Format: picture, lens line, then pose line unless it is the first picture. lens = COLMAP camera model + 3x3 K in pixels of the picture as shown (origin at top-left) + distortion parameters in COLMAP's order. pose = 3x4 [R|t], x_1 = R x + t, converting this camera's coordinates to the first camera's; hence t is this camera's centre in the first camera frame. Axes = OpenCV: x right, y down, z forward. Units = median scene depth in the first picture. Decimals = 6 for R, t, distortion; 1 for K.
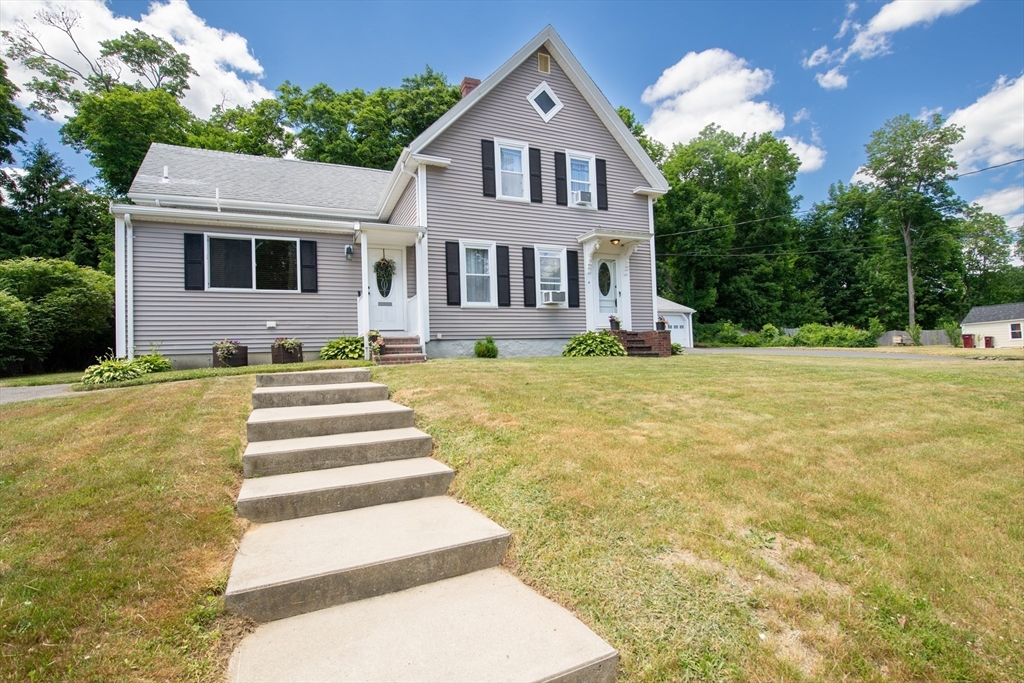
lens RADIAL K [[492.7, 0, 502.4], [0, 492.7, 360.1], [0, 0, 1]] dist [-0.020496, 0.001029]
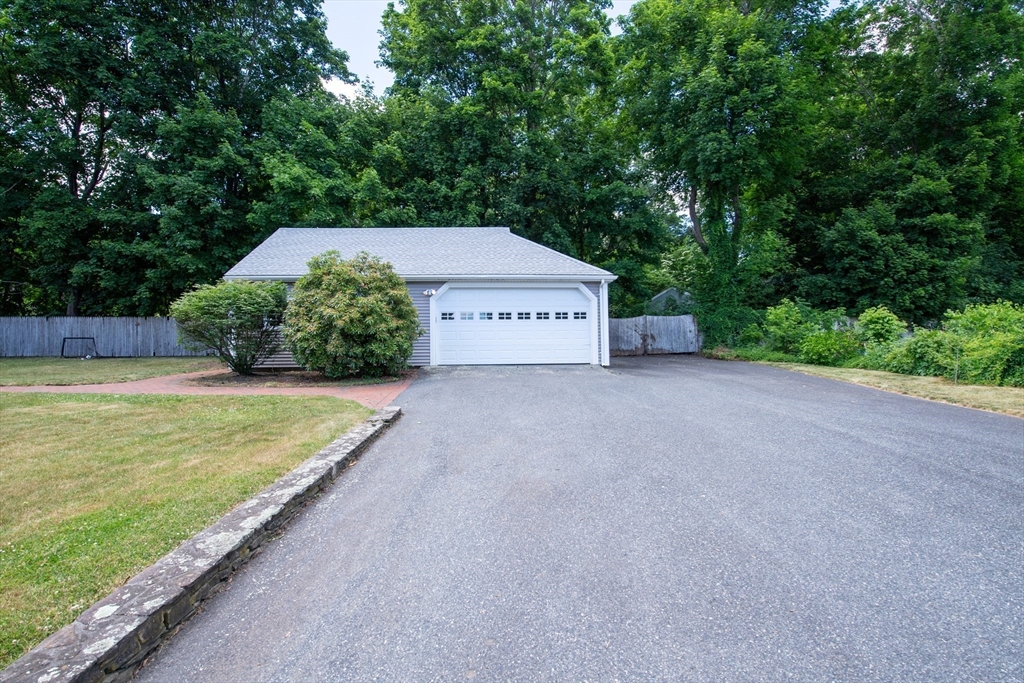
lens RADIAL K [[465.2, 0, 529.0], [0, 465.2, 351.0], [0, 0, 1]] dist [-0.016906, -0.000409]
pose [[0.922275, 0.027777, -0.385536, 1.213881], [-0.023495, 0.999599, 0.015814, -0.107441], [0.385821, -0.005527, 0.922557, 1.565085]]
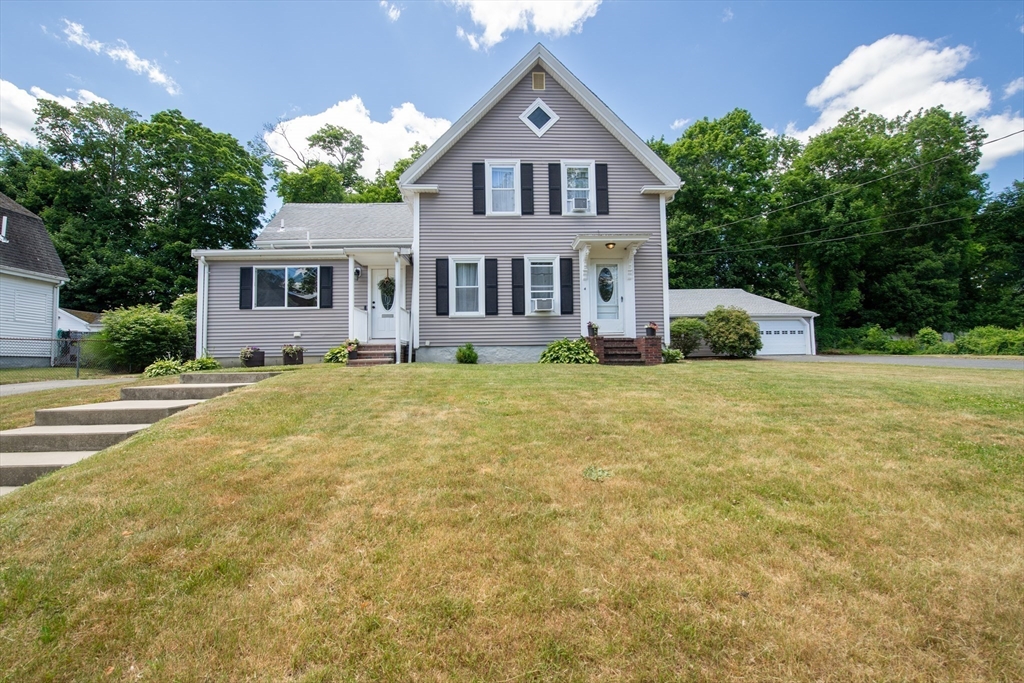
lens RADIAL K [[425.2, 0, 496.9], [0, 425.2, 351.3], [0, 0, 1]] dist [-0.021941, -0.003922]
pose [[0.926572, 0.005155, -0.376081, 0.338768], [-0.015731, 0.999562, -0.025056, -0.007625], [0.375787, 0.029132, 0.926248, 0.148812]]
